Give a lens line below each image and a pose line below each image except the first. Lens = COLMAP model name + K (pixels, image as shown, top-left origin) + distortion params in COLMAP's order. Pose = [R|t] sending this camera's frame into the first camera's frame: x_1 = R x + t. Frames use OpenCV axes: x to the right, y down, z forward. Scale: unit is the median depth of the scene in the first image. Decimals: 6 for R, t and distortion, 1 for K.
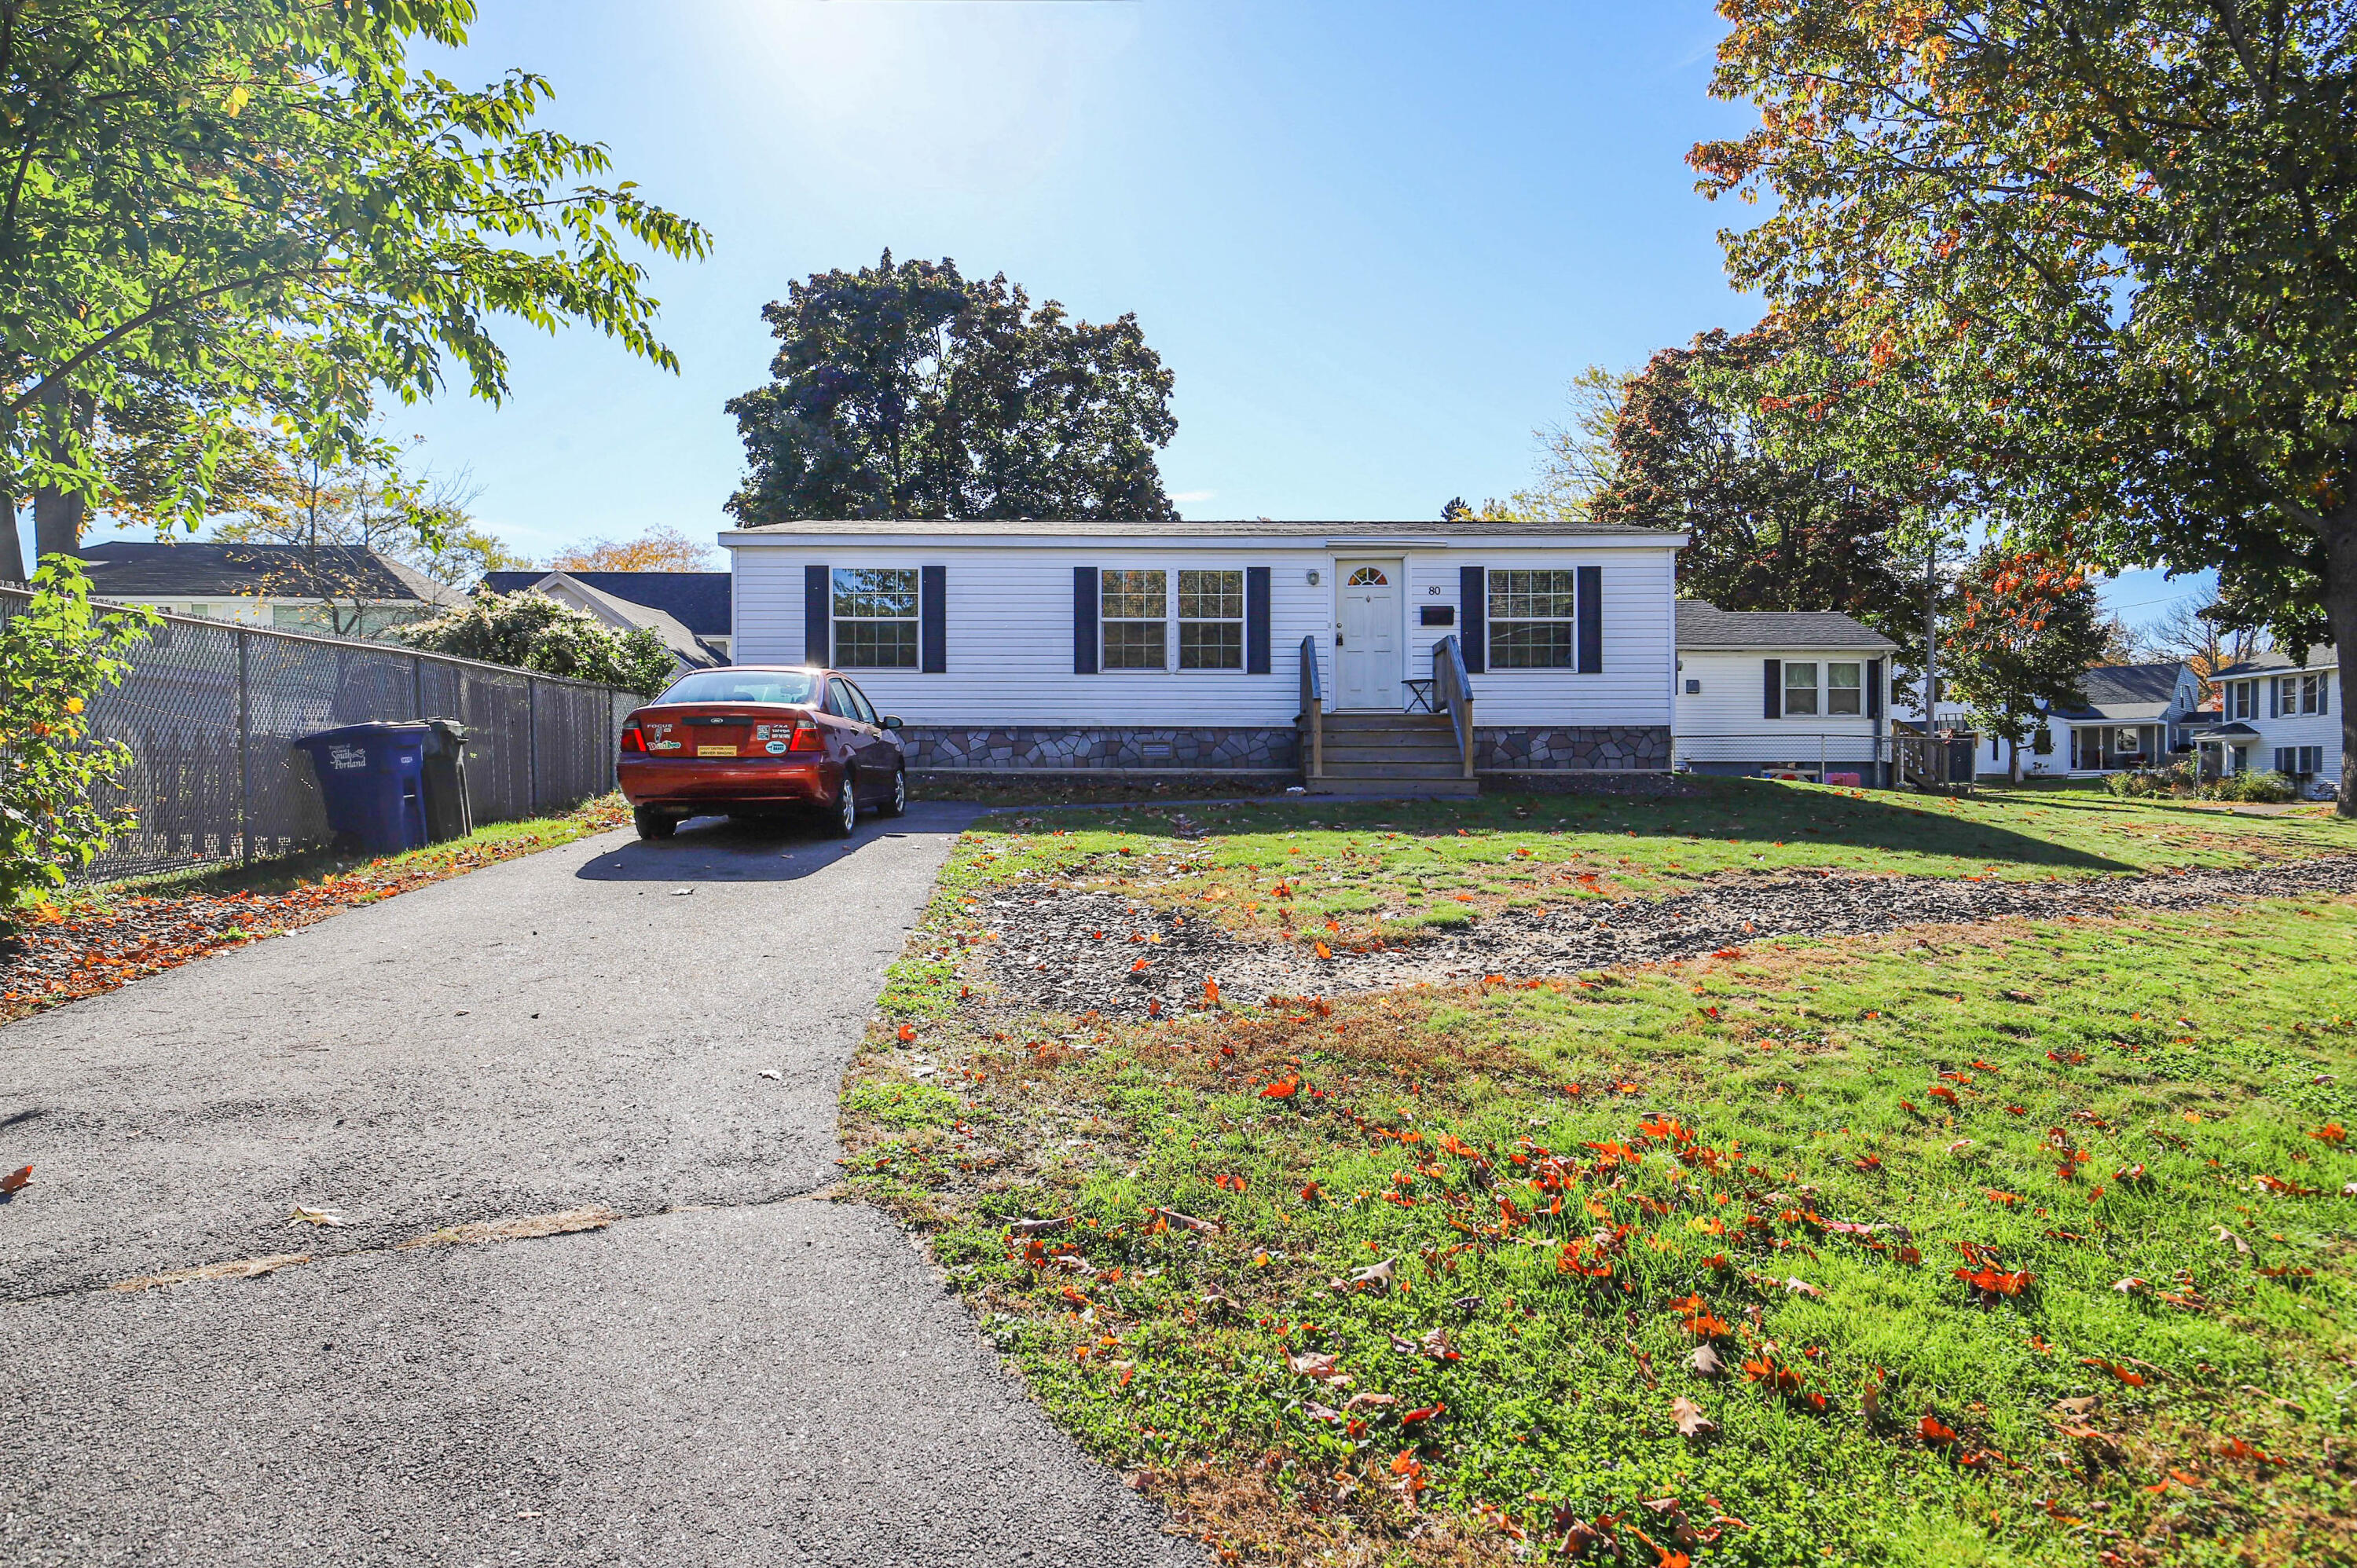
lens RADIAL K [[1528.1, 0, 1170.5], [0, 1528.1, 795.6], [0, 0, 1]] dist [0.001170, 0.002229]
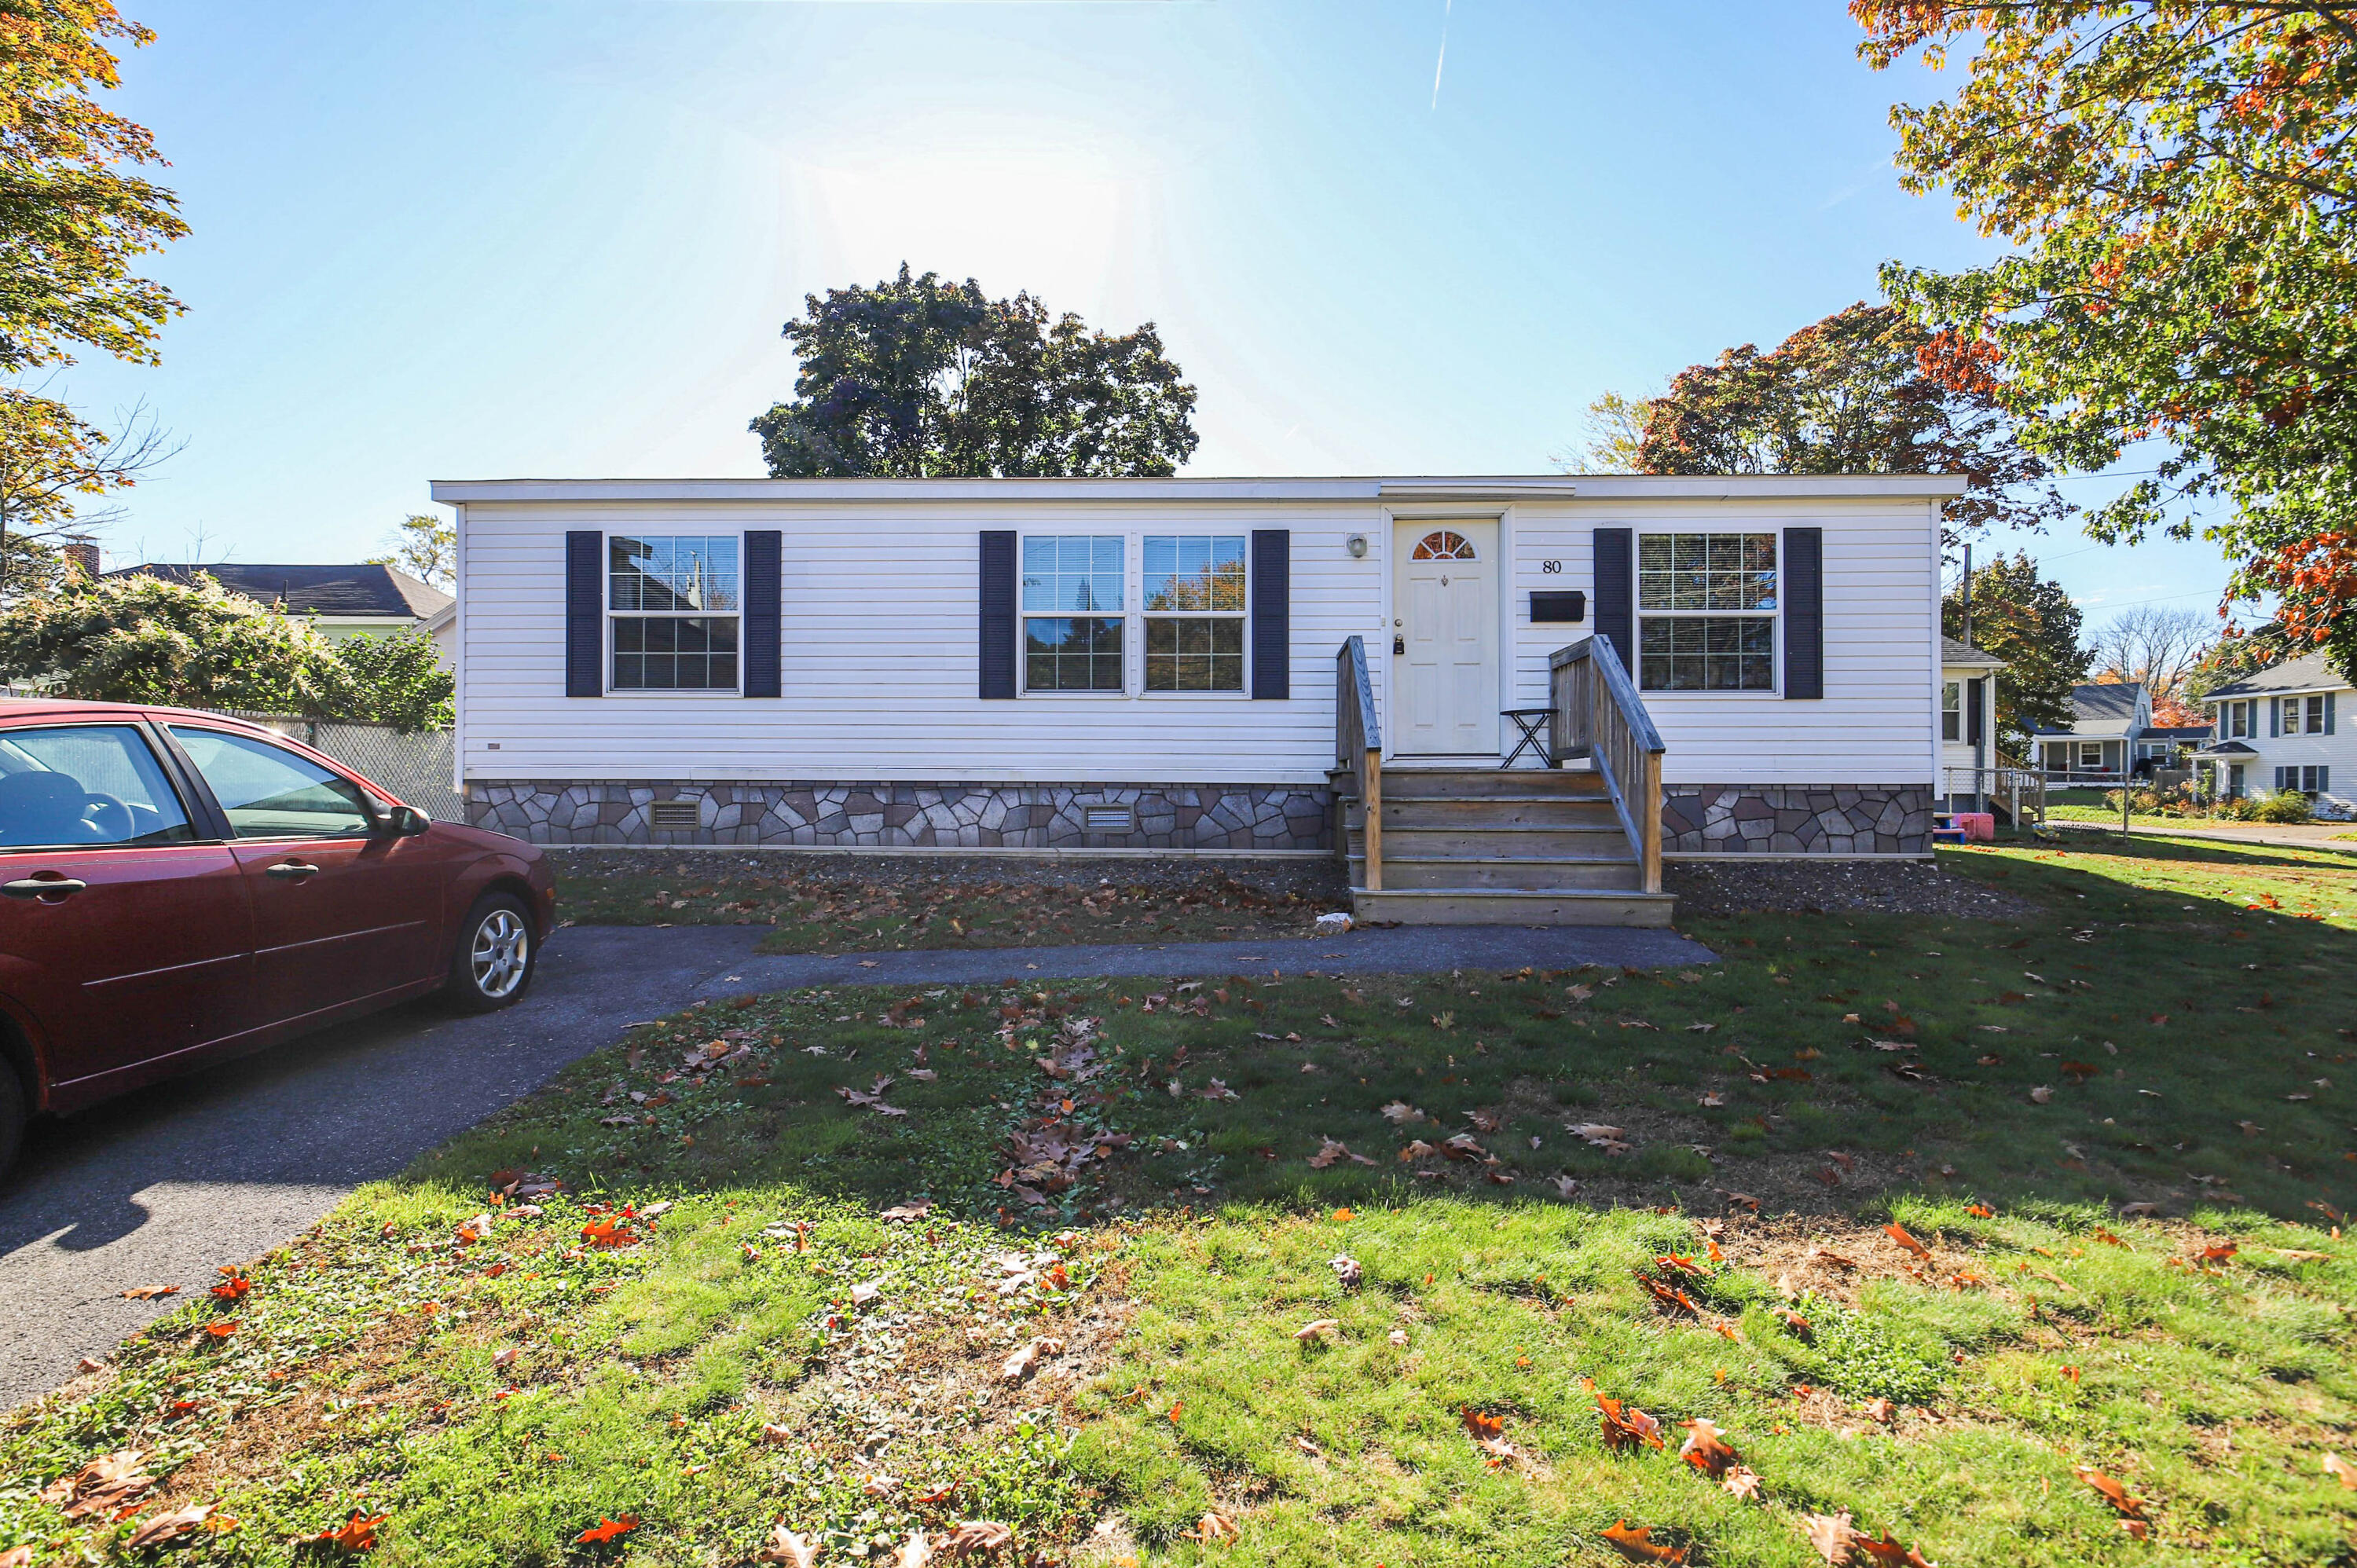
lens RADIAL K [[1141.1, 0, 1166.6], [0, 1141.1, 787.9], [0, 0, 1]] dist [-0.015827, 0.000397]
pose [[0.998976, 0.005193, -0.044950, 0.018746], [-0.004867, 0.999961, 0.007356, -0.023875], [0.044986, -0.007130, 0.998962, 0.272150]]
